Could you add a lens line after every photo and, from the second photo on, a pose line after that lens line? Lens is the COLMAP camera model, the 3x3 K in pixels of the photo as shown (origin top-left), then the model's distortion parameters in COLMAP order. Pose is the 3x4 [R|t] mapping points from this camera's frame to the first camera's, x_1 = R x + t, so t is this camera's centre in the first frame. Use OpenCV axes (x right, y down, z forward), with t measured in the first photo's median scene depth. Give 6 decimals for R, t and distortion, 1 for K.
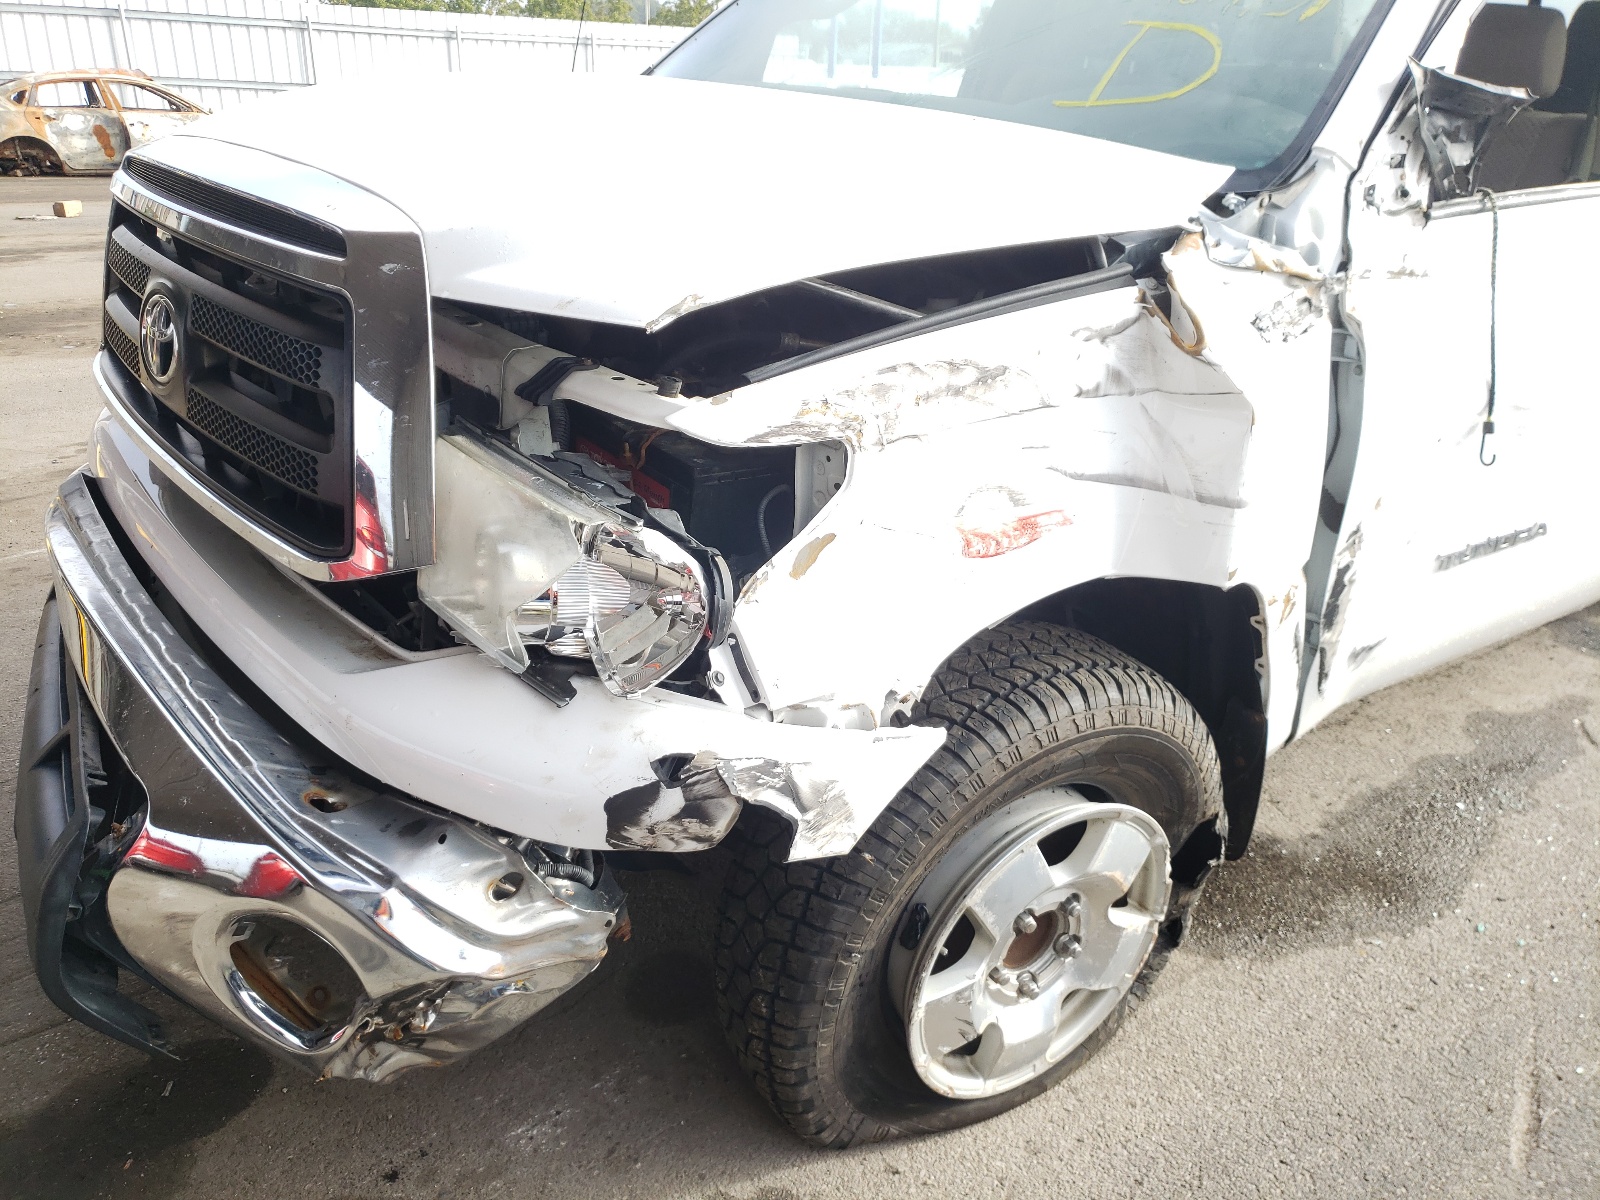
lens RADIAL K [[1272.5, 0, 800.0], [0, 1272.5, 600.0], [0, 0, 1]] dist [0.014884, 0.010149]
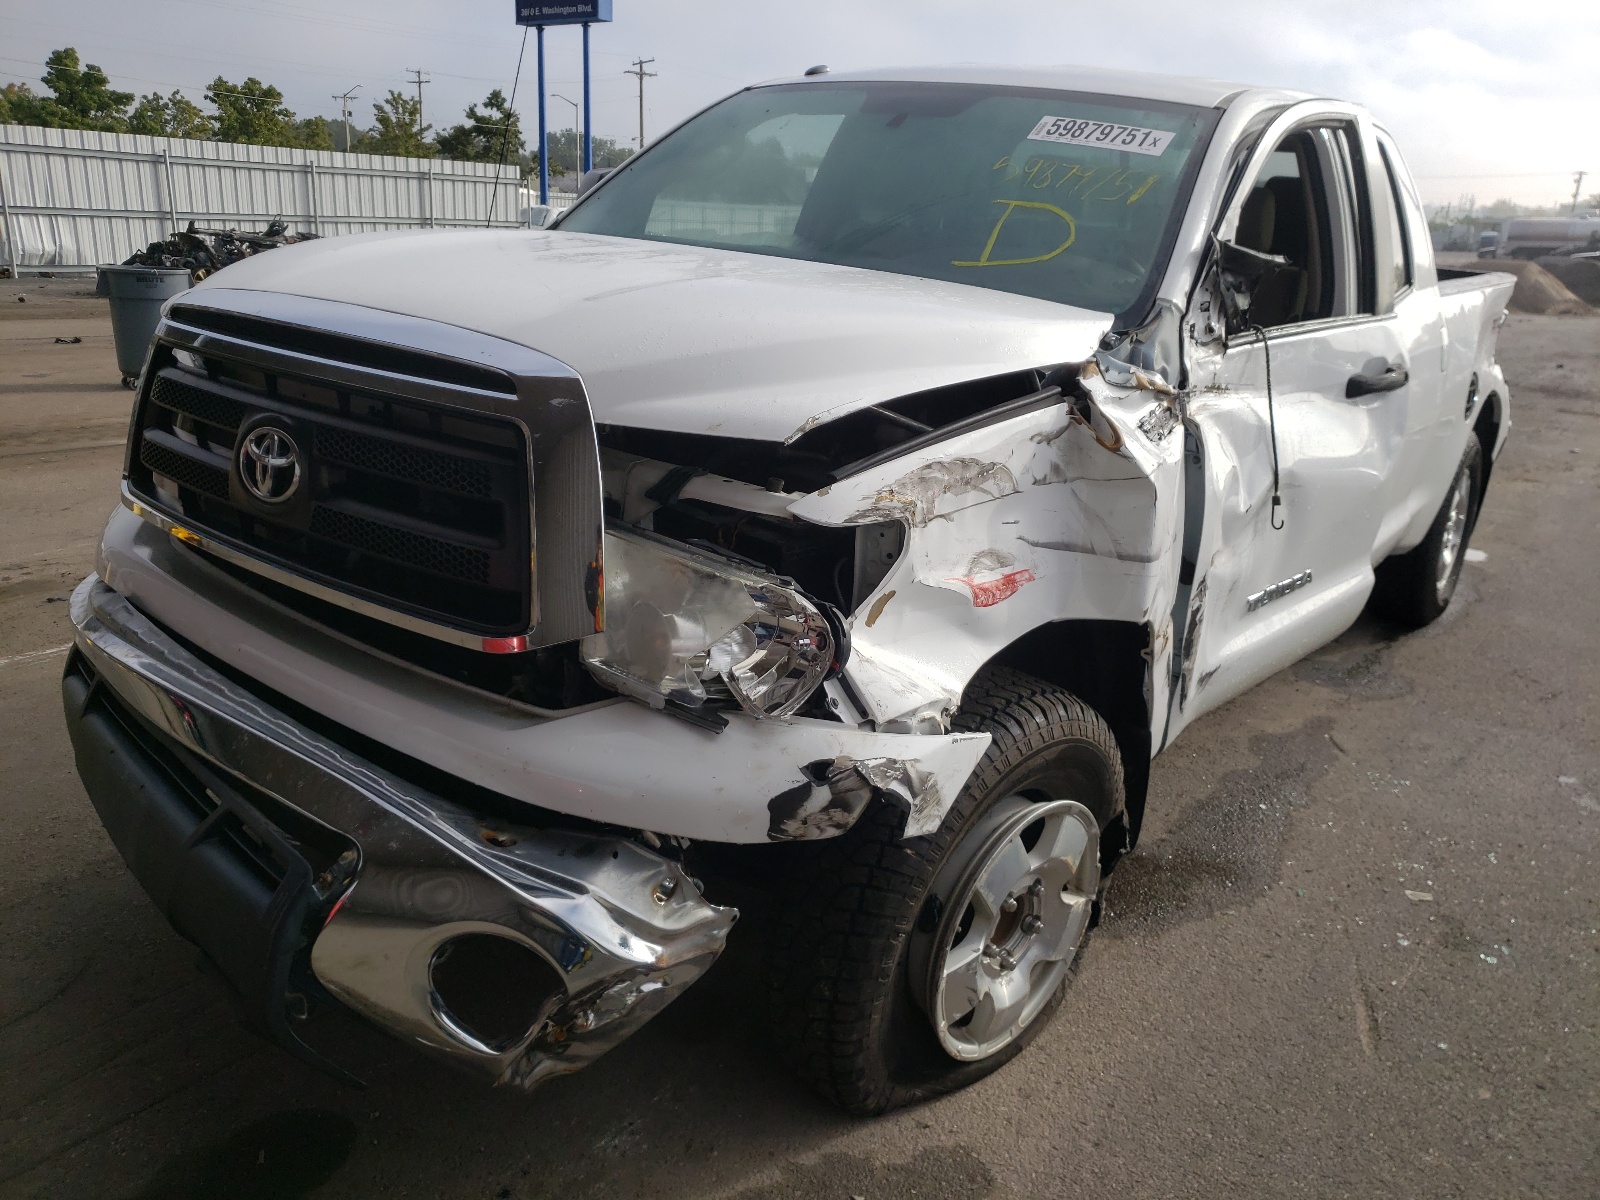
lens RADIAL K [[1303.1, 0, 800.0], [0, 1303.1, 600.0], [0, 0, 1]] dist [0.083769, -0.189013]
pose [[0.970871, -0.057037, 0.232713, -0.312792], [0.078061, 0.993558, -0.082149, 0.048657], [-0.226529, 0.097922, 0.969070, -0.233805]]
